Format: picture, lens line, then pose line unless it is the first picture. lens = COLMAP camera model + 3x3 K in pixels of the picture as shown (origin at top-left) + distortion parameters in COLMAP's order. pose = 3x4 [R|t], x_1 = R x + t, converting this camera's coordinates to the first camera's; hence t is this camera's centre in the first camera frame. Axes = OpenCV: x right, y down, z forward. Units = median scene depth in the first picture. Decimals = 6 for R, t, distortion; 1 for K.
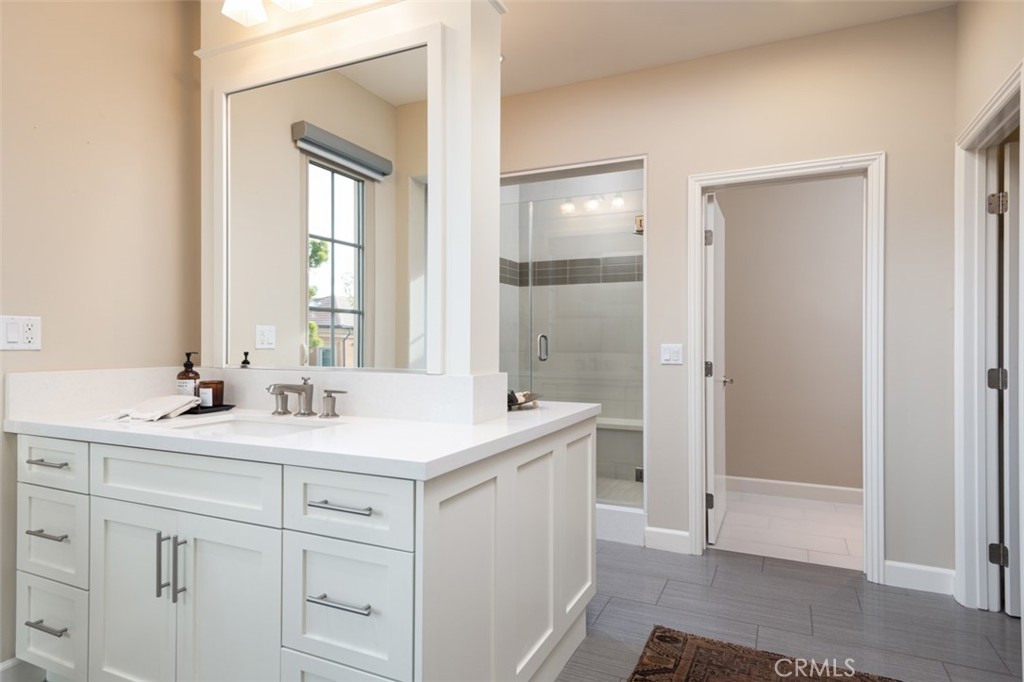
lens RADIAL K [[573.5, 0, 513.1], [0, 573.5, 343.1], [0, 0, 1]] dist [0.007291, 0.001781]
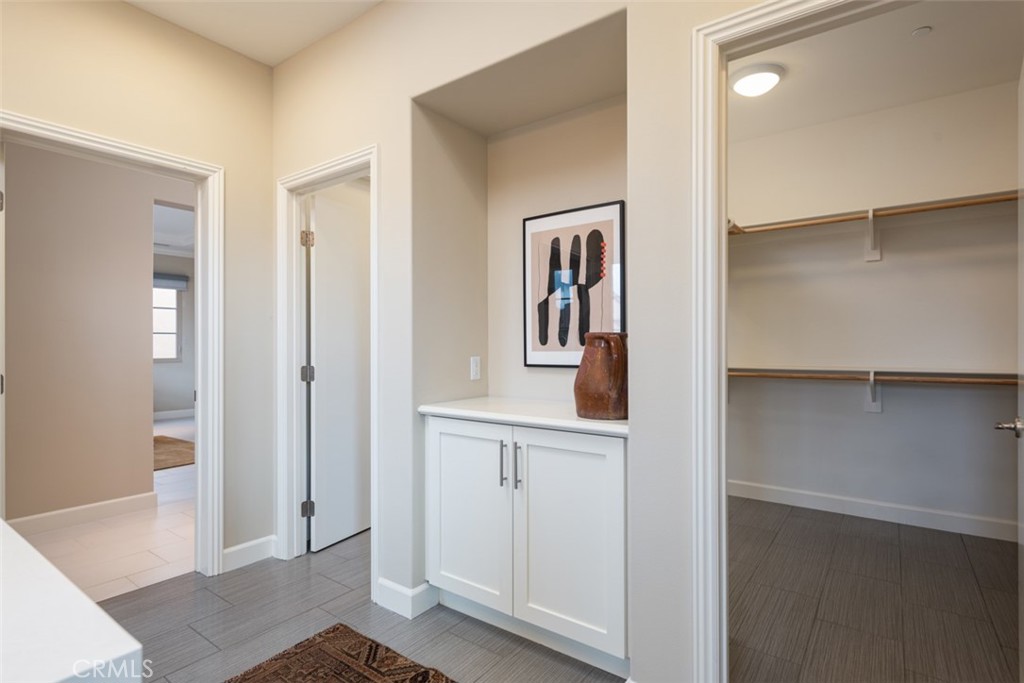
lens RADIAL K [[516.2, 0, 511.4], [0, 516.2, 340.1], [0, 0, 1]] dist [0.004740, 0.000516]
pose [[0.195258, 0.012038, 0.980678, -0.205882], [0.000005, 0.999925, -0.012276, 0.000555], [-0.980752, 0.002402, 0.195243, 0.305717]]
